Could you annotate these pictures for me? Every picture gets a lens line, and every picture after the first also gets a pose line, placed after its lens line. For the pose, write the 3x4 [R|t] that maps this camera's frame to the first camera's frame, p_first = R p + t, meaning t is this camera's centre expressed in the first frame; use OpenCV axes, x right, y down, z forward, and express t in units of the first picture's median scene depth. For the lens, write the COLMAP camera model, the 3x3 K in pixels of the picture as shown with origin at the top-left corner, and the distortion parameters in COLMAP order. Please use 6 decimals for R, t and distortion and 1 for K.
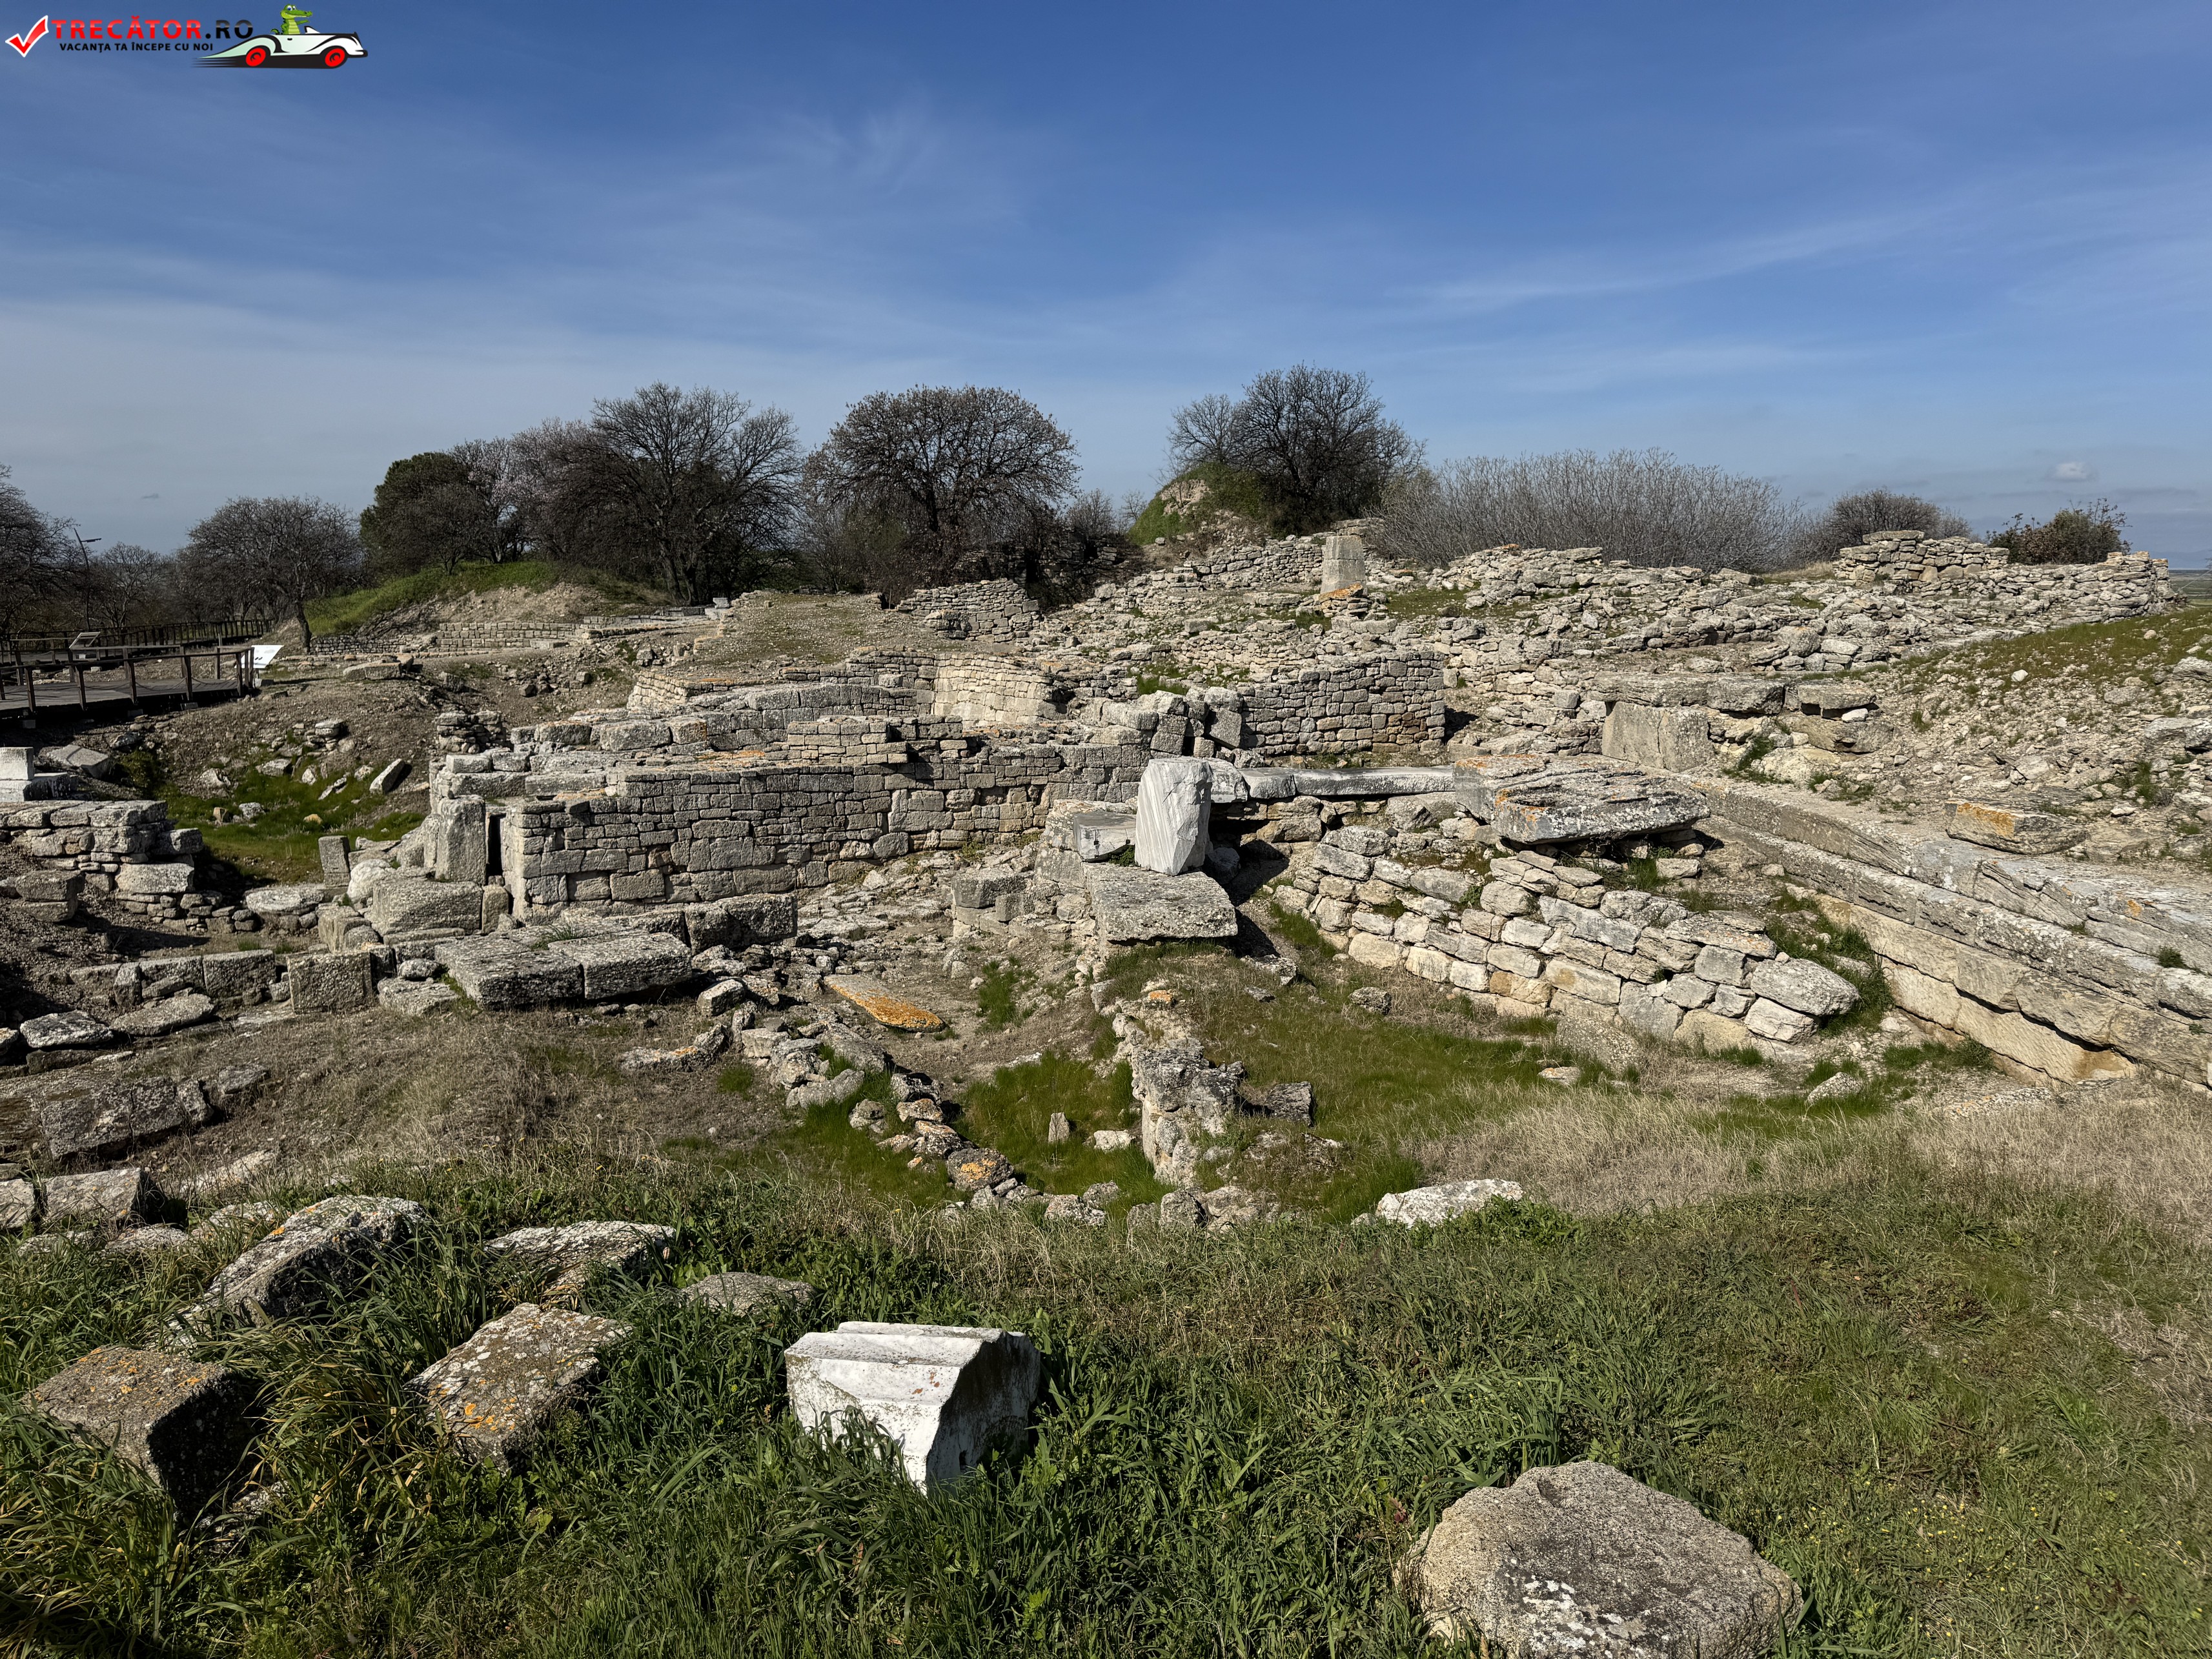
lens RADIAL K [[1500.1, 0, 1115.7], [0, 1500.1, 844.5], [0, 0, 1]] dist [0.036422, -0.062977]
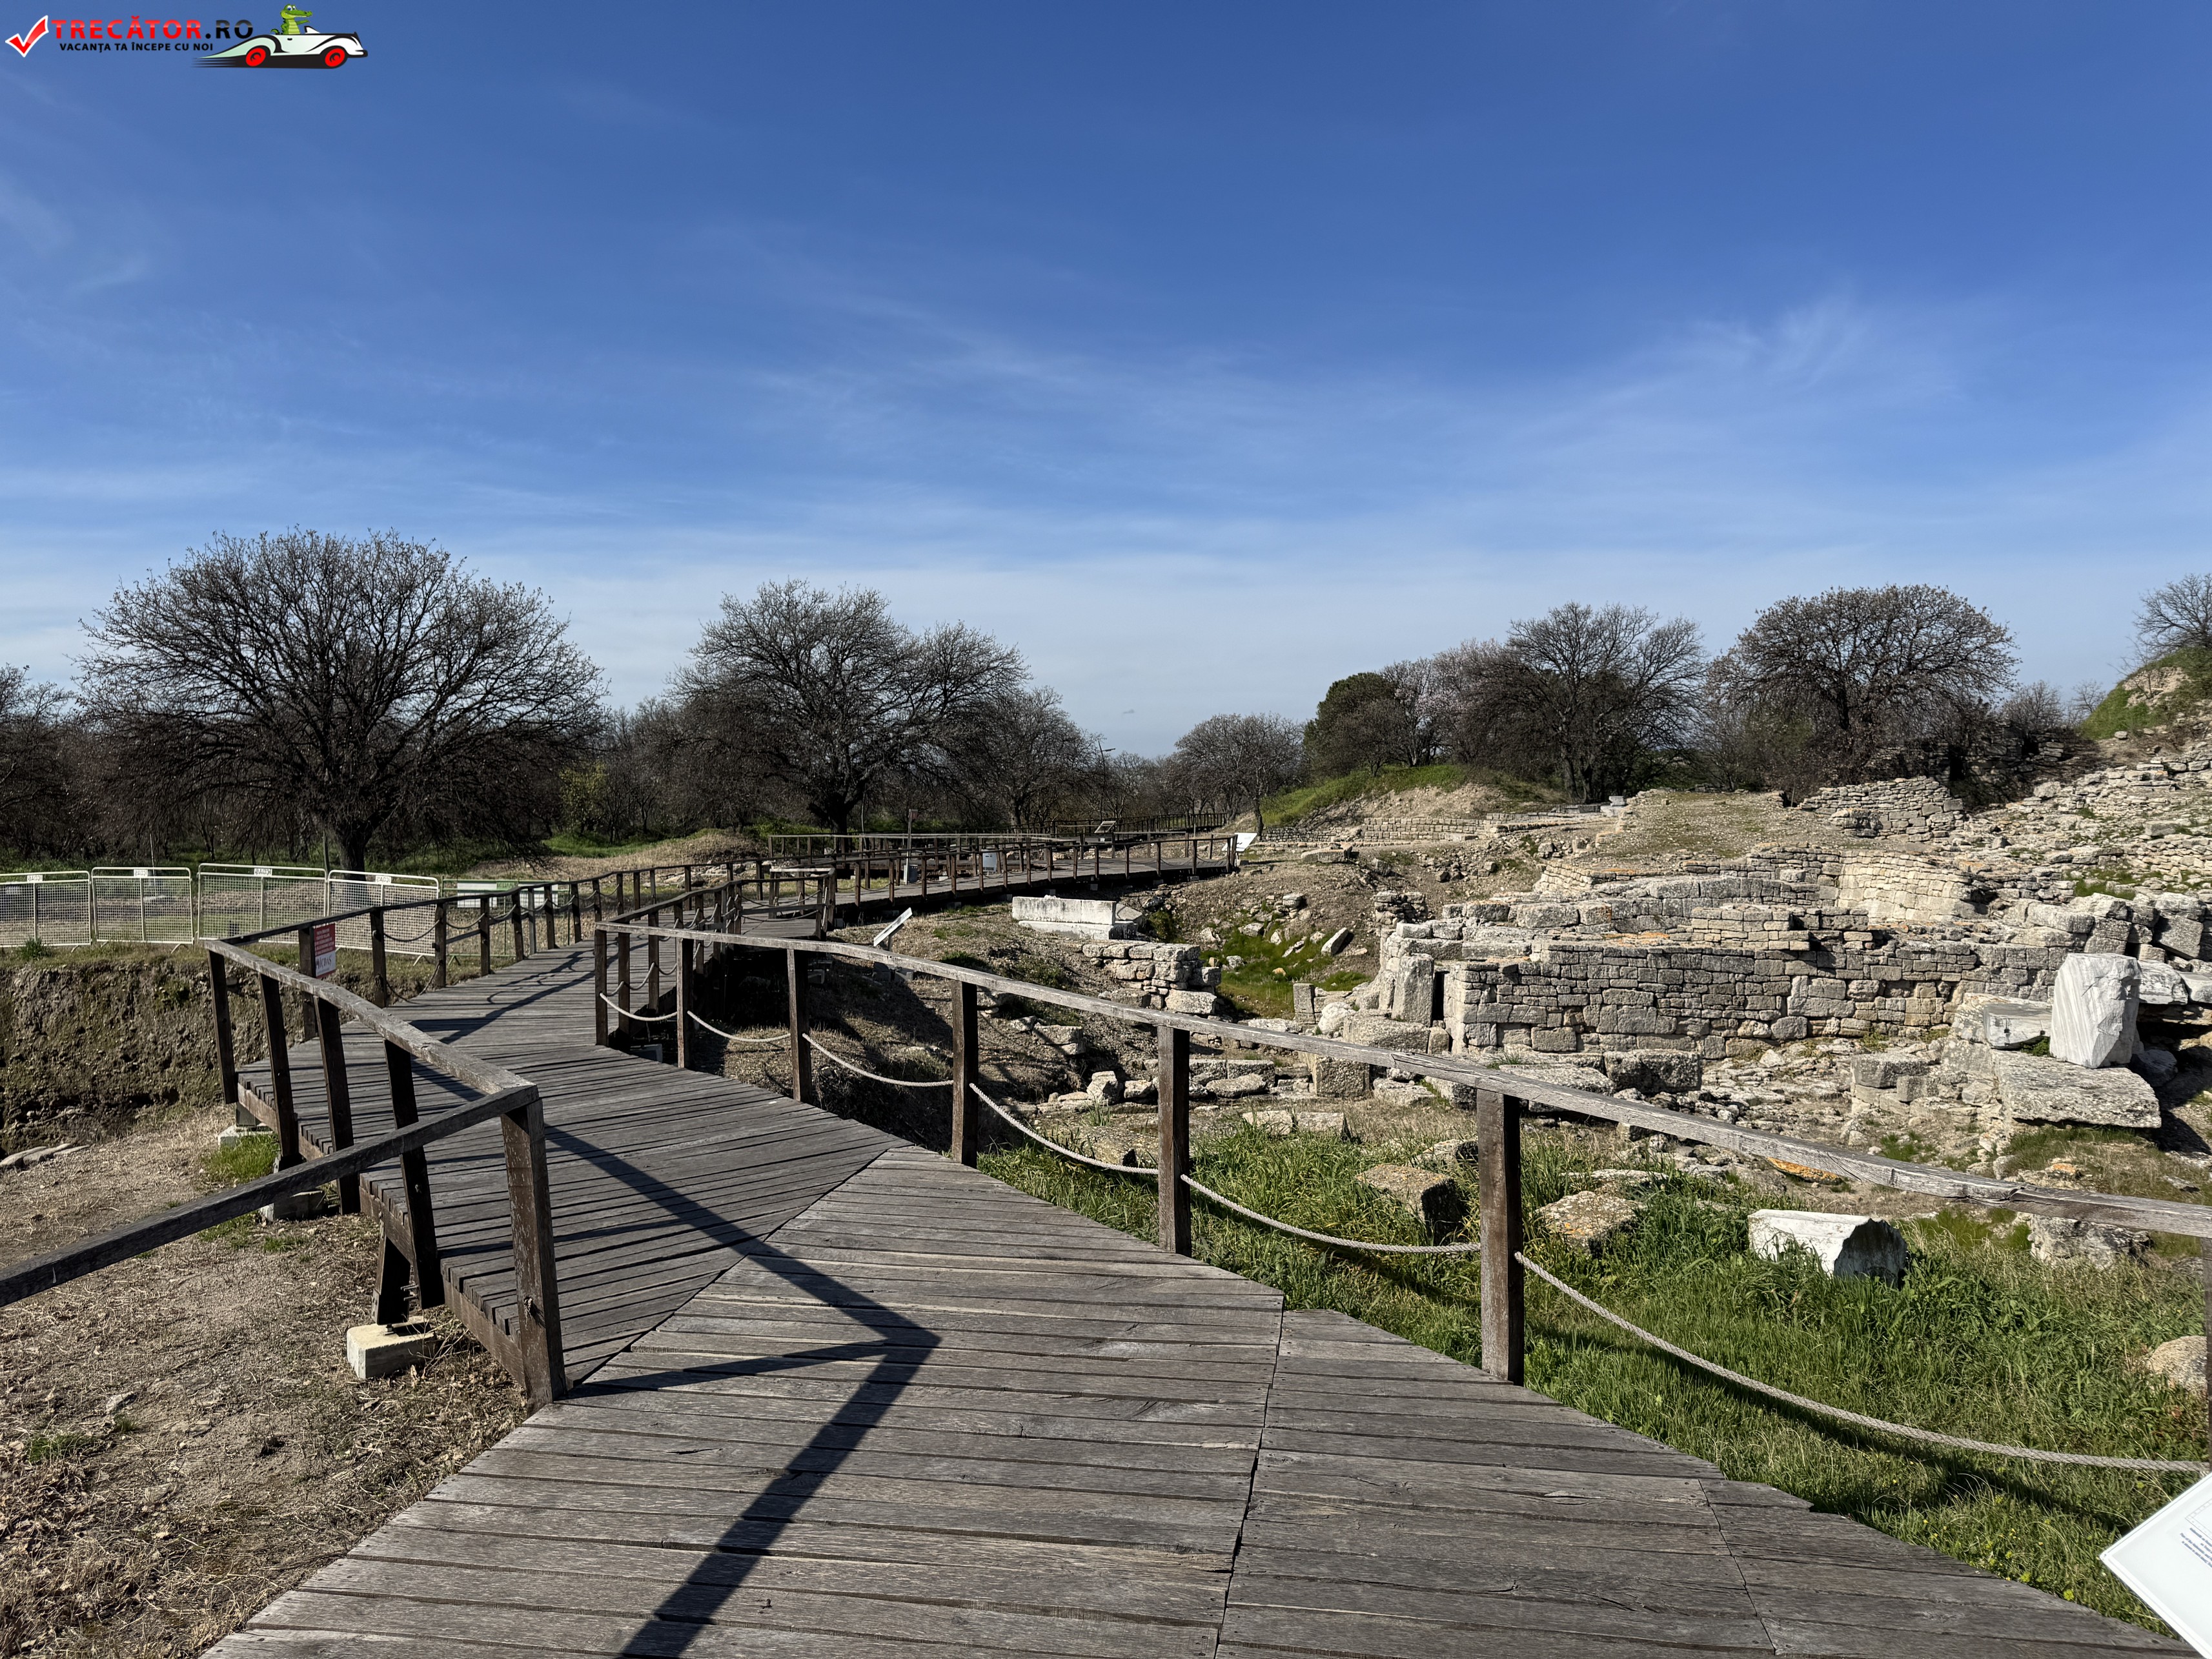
lens RADIAL K [[1500.1, 0, 1115.7], [0, 1500.1, 844.5], [0, 0, 1]] dist [0.036422, -0.062977]
pose [[0.844104, 0.021549, -0.535747, 0.016168], [-0.090723, 0.990525, -0.103098, 0.024995], [0.528449, 0.135630, 0.838061, -0.158101]]
